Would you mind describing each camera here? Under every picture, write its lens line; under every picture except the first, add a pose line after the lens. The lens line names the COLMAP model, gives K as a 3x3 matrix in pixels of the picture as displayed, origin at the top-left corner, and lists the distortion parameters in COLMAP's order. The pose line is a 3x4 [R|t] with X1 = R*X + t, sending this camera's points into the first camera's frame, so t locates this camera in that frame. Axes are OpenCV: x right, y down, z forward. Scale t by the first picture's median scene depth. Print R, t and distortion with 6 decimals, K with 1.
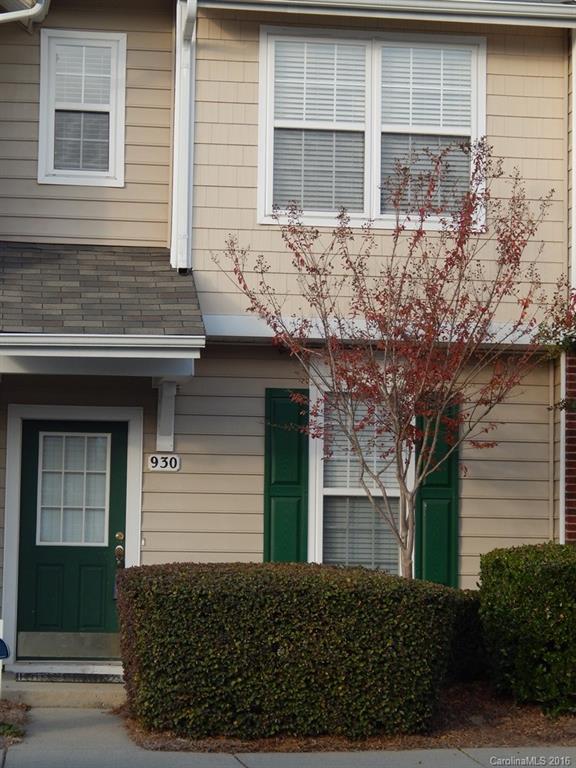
lens RADIAL K [[1928.5, 0, 284.7], [0, 1928.5, 386.8], [0, 0, 1]] dist [0.335339, 0.000000]
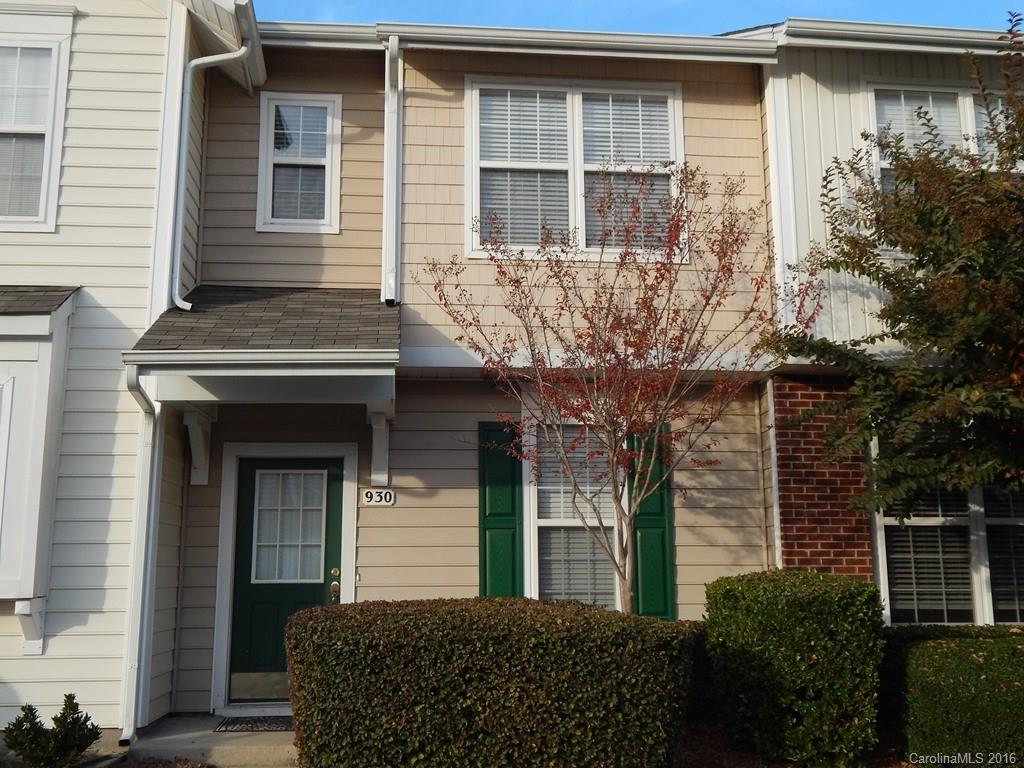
lens RADIAL K [[1045.3, 0, 506.0], [0, 1045.3, 388.1], [0, 0, 1]] dist [0.114494, 0.000000]
pose [[0.999245, -0.026419, -0.028503, 0.021329], [0.023586, 0.995149, -0.095507, 0.036812], [0.030888, 0.094762, 0.995021, 0.456767]]
